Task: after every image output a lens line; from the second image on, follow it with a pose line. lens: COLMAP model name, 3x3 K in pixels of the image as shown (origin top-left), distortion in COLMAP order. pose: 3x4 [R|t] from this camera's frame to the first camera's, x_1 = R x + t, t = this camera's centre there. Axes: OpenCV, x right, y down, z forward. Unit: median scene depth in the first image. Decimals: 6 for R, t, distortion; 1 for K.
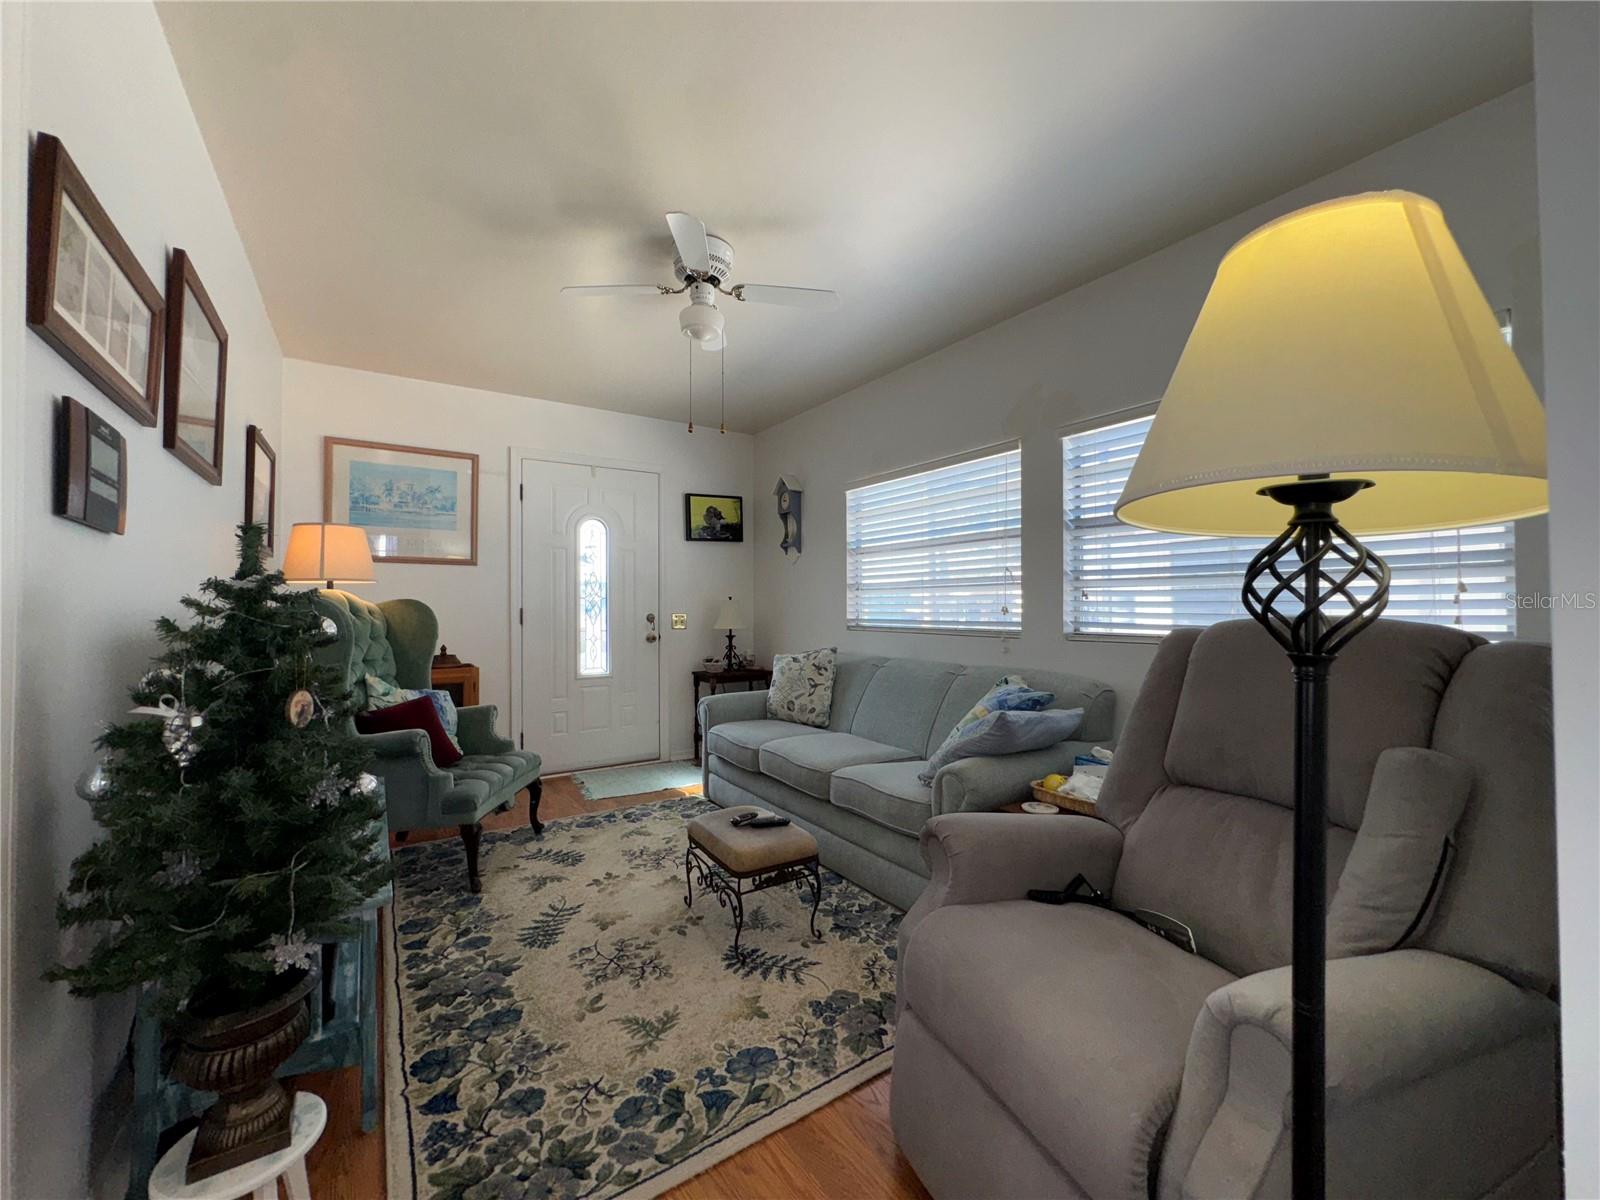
lens RADIAL K [[643.6, 0, 801.9], [0, 643.6, 600.4], [0, 0, 1]] dist [-0.000711, -0.000551]
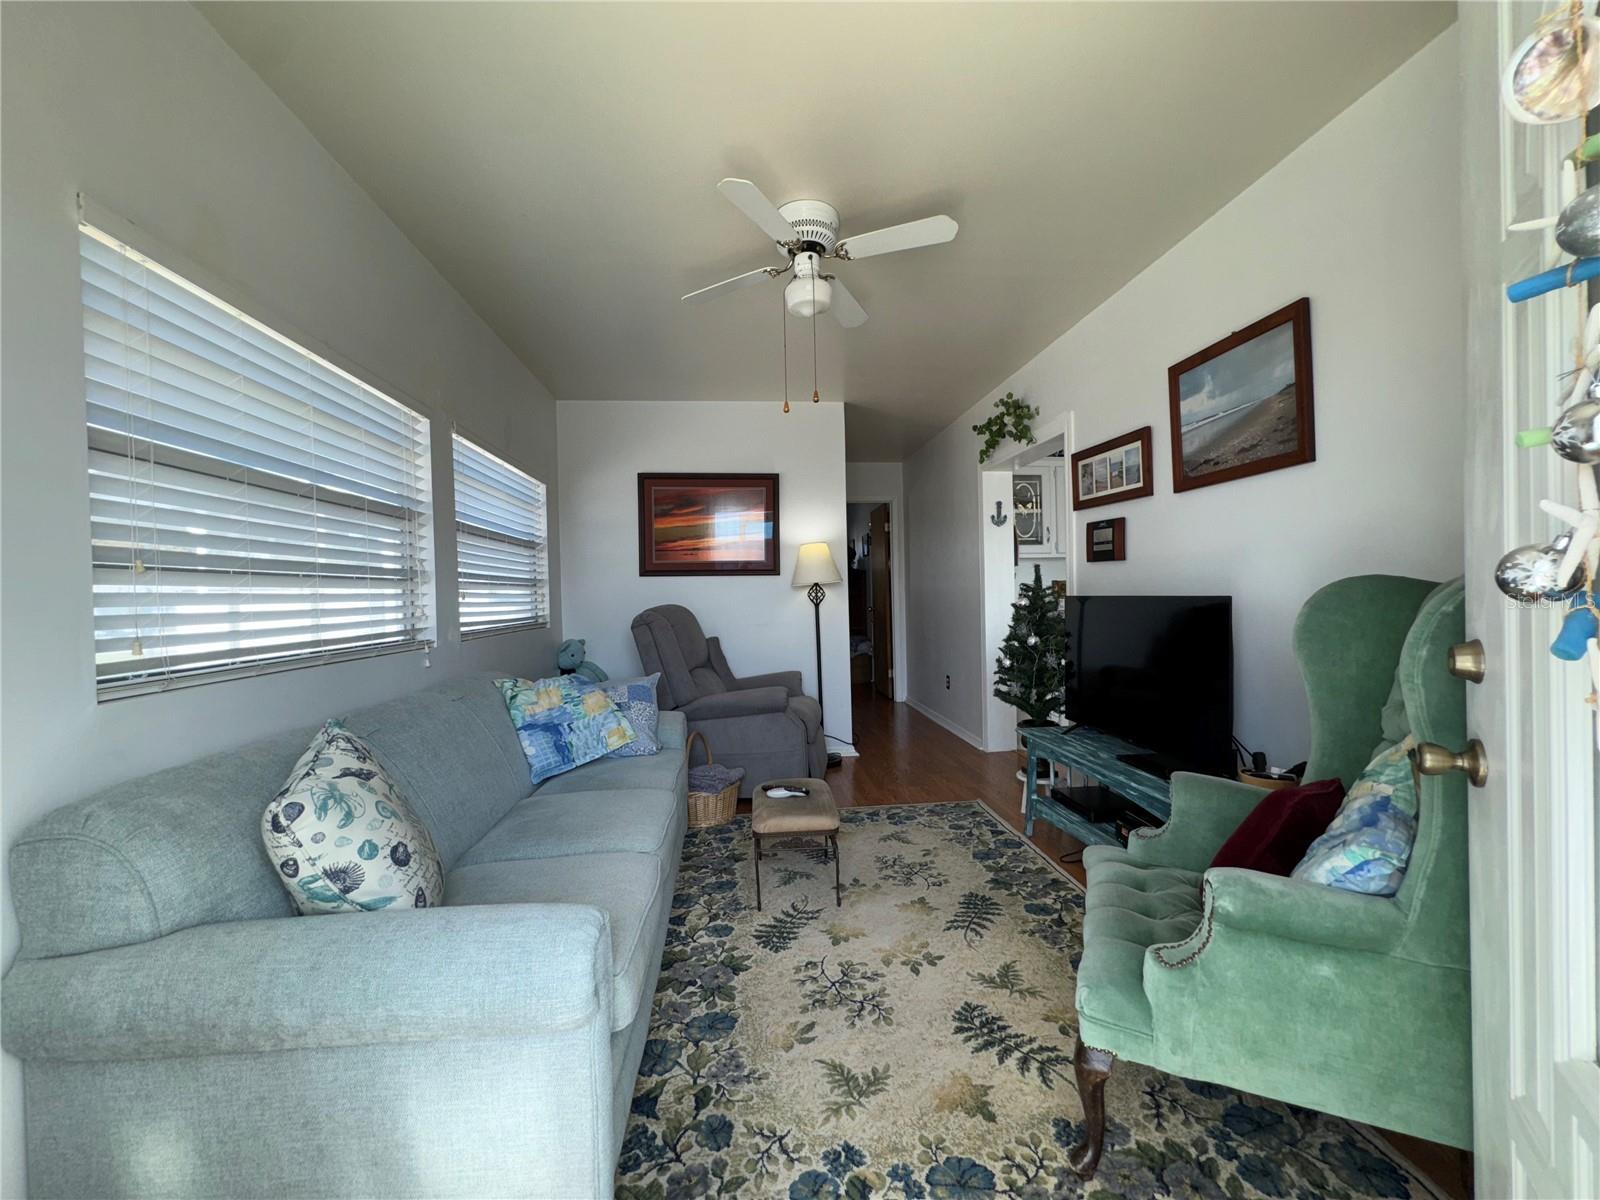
lens RADIAL K [[643.6, 0, 797.7], [0, 643.6, 598.0], [0, 0, 1]] dist [-0.000711, -0.000551]
pose [[-0.882957, 0.017631, 0.469122, -0.646539], [0.018804, 0.999821, -0.002185, 0.008436], [-0.469077, 0.006892, -0.883131, 2.071130]]
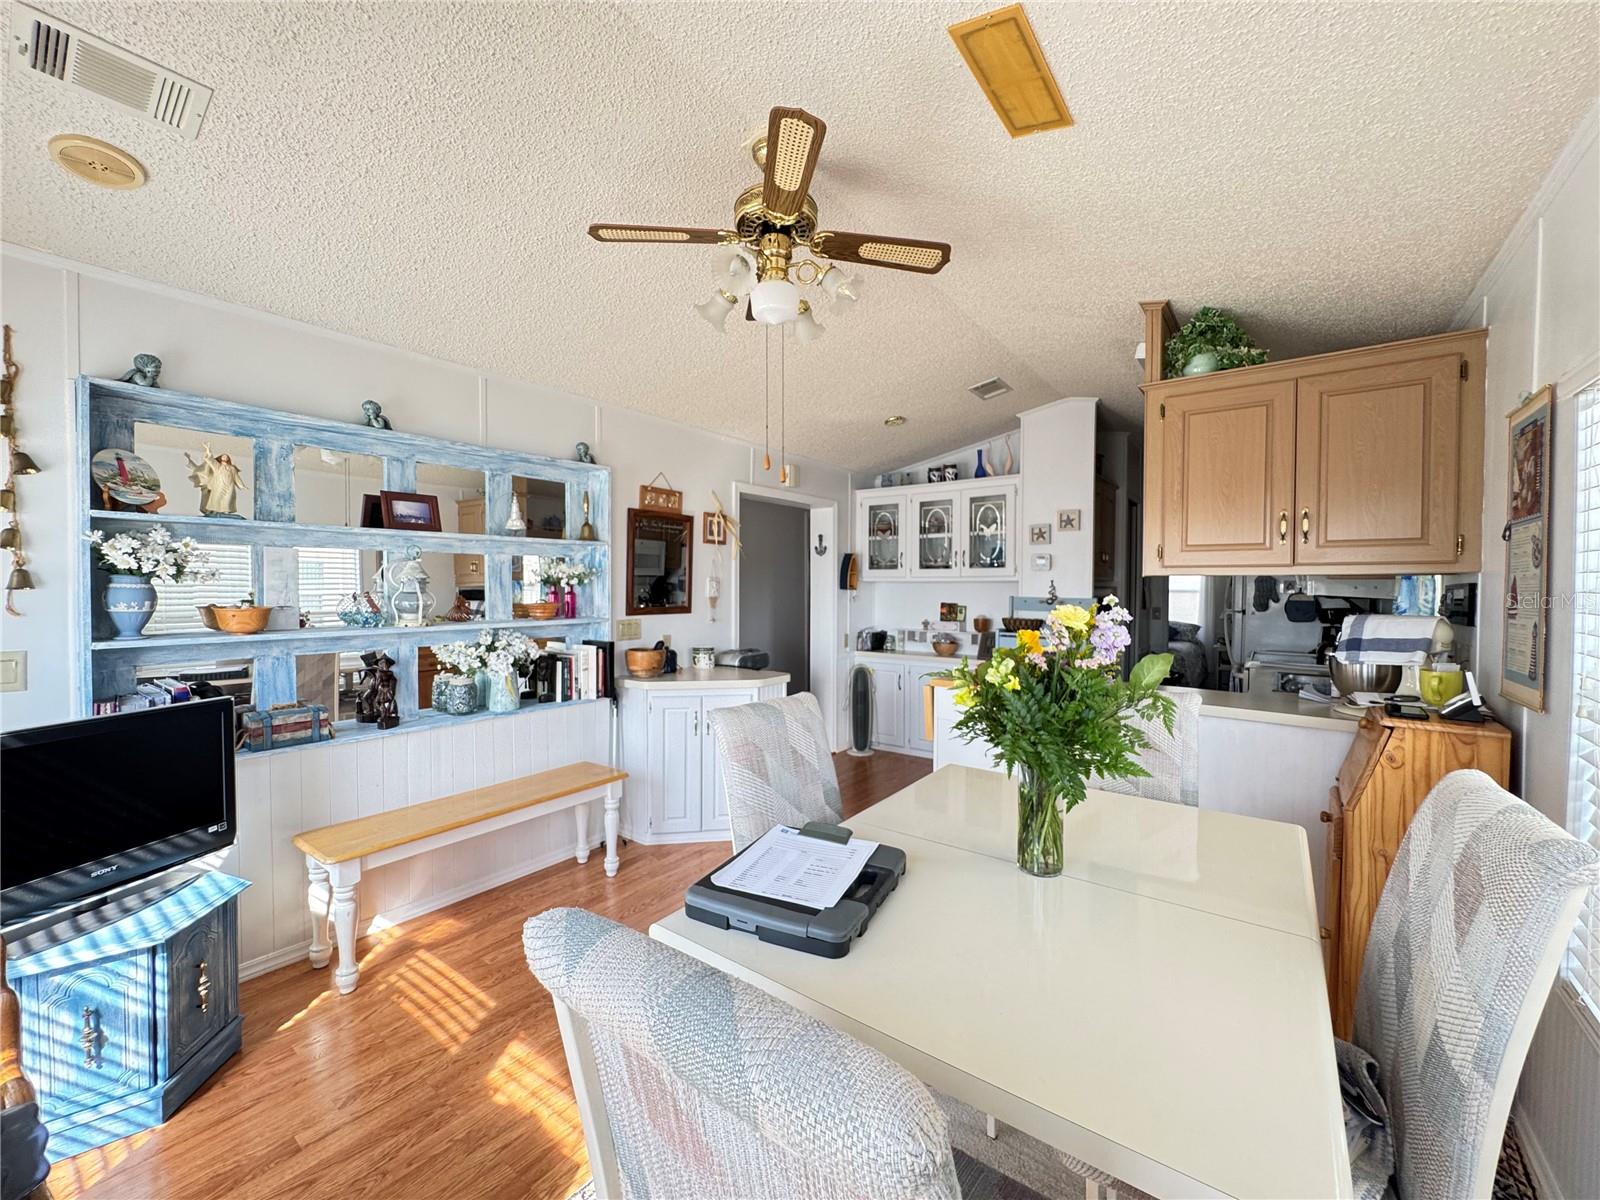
lens RADIAL K [[643.6, 0, 801.4], [0, 643.6, 603.7], [0, 0, 1]] dist [-0.000711, -0.000551]
pose [[-0.338919, -0.012665, 0.940730, -2.528412], [-0.015518, 0.999849, 0.007870, -0.051726], [-0.940688, -0.011931, -0.339064, 0.824771]]
